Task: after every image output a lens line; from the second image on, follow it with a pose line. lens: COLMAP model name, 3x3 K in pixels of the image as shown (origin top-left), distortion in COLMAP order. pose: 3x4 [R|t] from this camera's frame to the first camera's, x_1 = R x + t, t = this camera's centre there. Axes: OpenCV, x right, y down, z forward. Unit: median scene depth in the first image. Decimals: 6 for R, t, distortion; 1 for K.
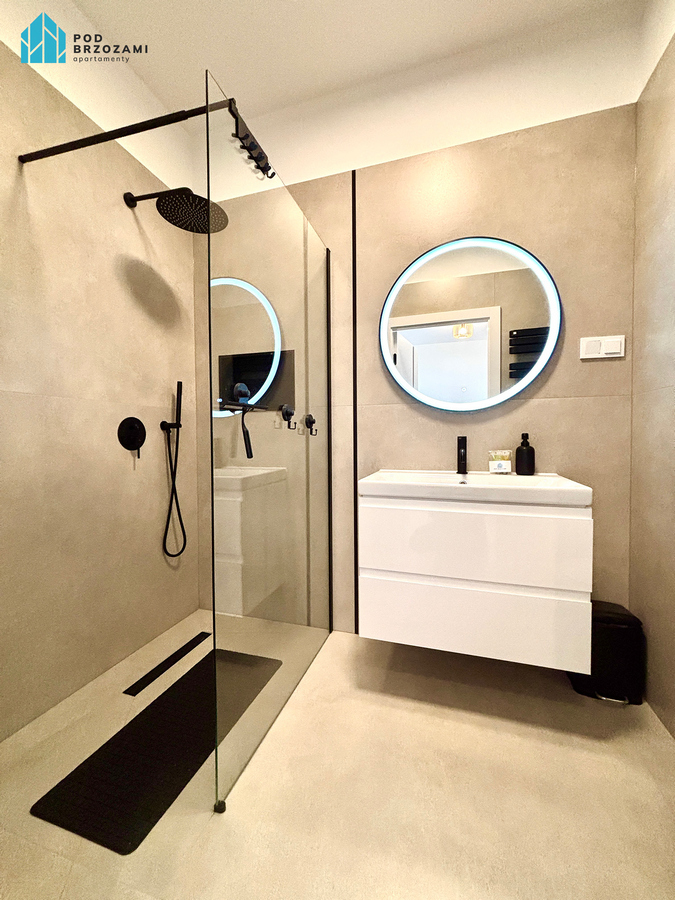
lens RADIAL K [[364.1, 0, 337.9], [0, 364.1, 447.0], [0, 0, 1]] dist [-0.002650, 0.000848]
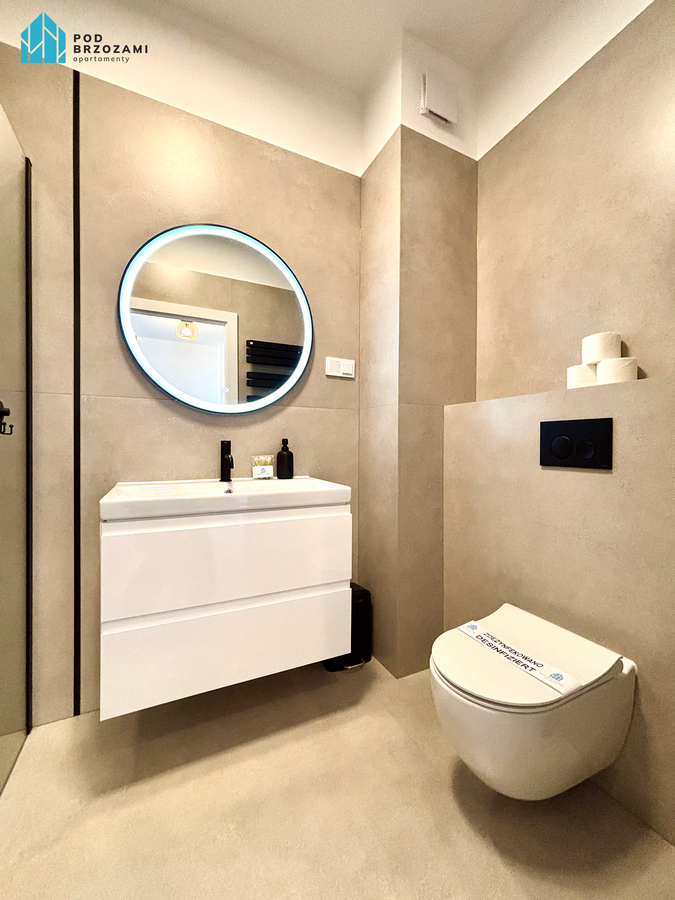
lens RADIAL K [[364.1, 0, 339.2], [0, 364.1, 447.5], [0, 0, 1]] dist [-0.002650, 0.000848]
pose [[0.717971, 0.006711, 0.696040, -0.094642], [0.006806, 0.999838, -0.016660, 0.005496], [-0.696040, 0.016699, 0.717809, 0.152690]]
